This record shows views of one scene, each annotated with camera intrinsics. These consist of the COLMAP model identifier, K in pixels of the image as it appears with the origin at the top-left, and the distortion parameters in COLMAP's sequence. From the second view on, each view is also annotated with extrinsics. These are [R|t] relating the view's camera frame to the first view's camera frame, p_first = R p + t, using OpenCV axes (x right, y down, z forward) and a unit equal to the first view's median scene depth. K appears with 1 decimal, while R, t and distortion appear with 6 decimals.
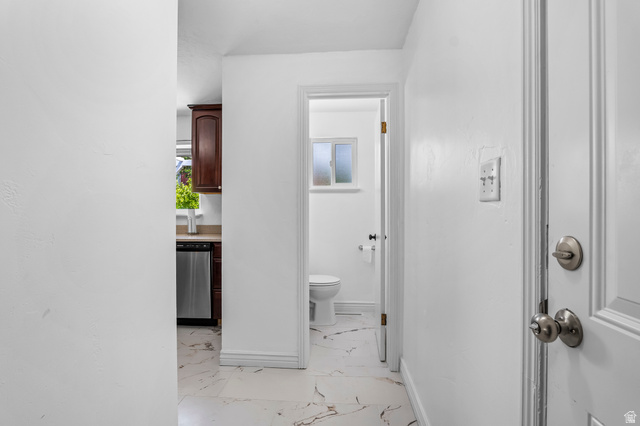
lens RADIAL K [[298.2, 0, 320.2], [0, 298.2, 212.8], [0, 0, 1]] dist [-0.028749, 0.000001]
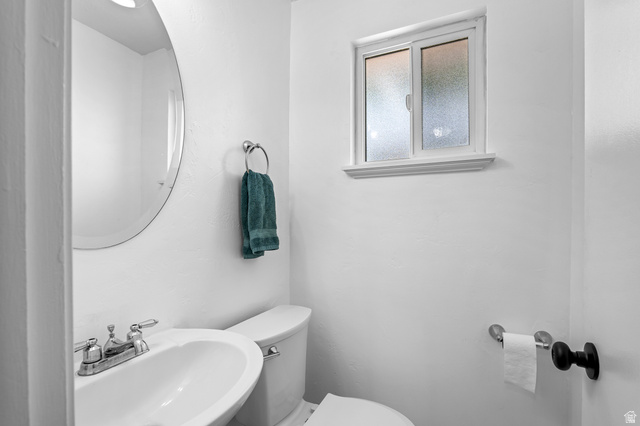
lens RADIAL K [[298.2, 0, 320.1], [0, 298.2, 216.1], [0, 0, 1]] dist [-0.028749, 0.000001]
pose [[0.935059, 0.009852, -0.354354, 0.069048], [-0.009806, 0.999950, 0.001926, -0.011372], [0.354355, 0.001674, 0.935109, 0.636934]]
